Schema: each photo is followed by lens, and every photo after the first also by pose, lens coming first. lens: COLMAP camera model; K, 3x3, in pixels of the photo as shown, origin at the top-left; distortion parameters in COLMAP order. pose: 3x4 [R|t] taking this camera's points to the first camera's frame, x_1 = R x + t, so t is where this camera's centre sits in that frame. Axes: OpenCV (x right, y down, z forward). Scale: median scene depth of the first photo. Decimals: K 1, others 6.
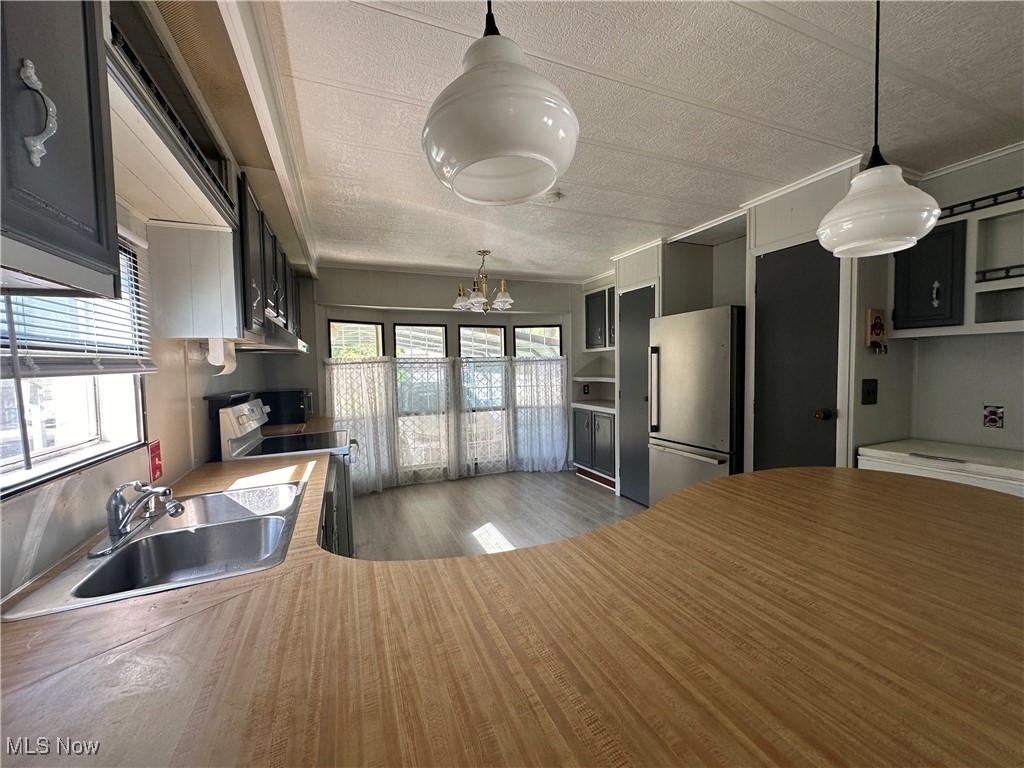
lens RADIAL K [[403.0, 0, 514.9], [0, 403.0, 387.8], [0, 0, 1]] dist [-0.022590, 0.000044]
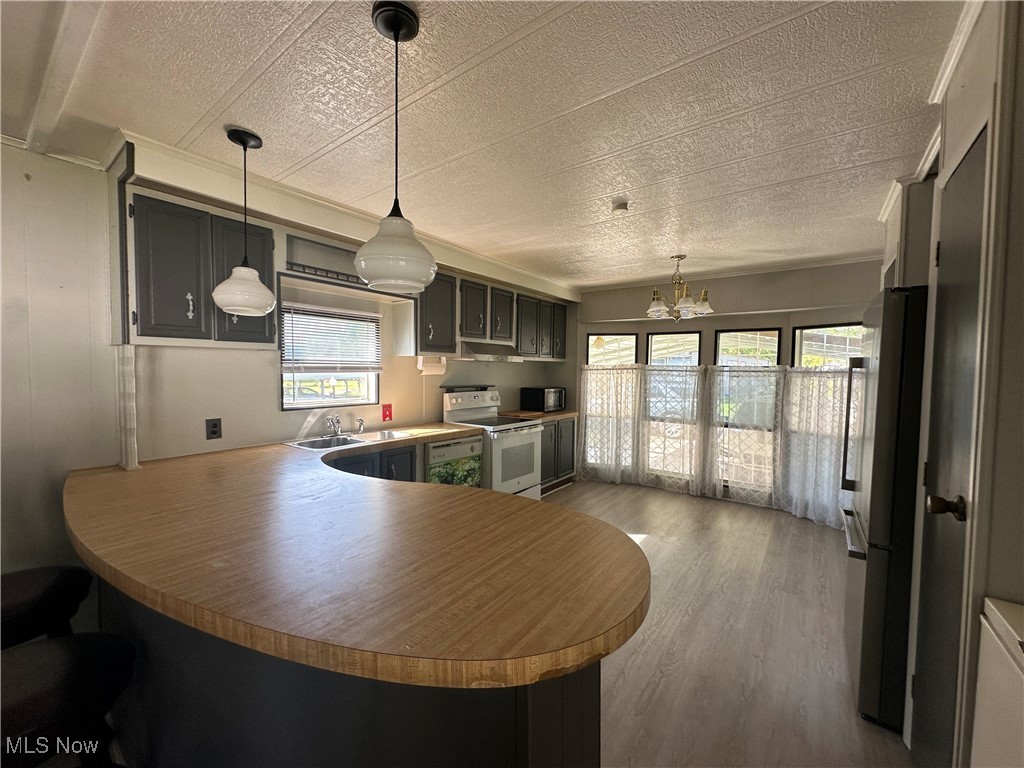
lens RADIAL K [[403.0, 0, 514.9], [0, 403.0, 387.8], [0, 0, 1]] dist [-0.022590, 0.000044]
pose [[0.501848, 0.064728, -0.862530, 0.445390], [-0.072472, 0.996836, 0.032641, -0.023922], [0.861914, 0.046128, 0.504952, 0.156968]]
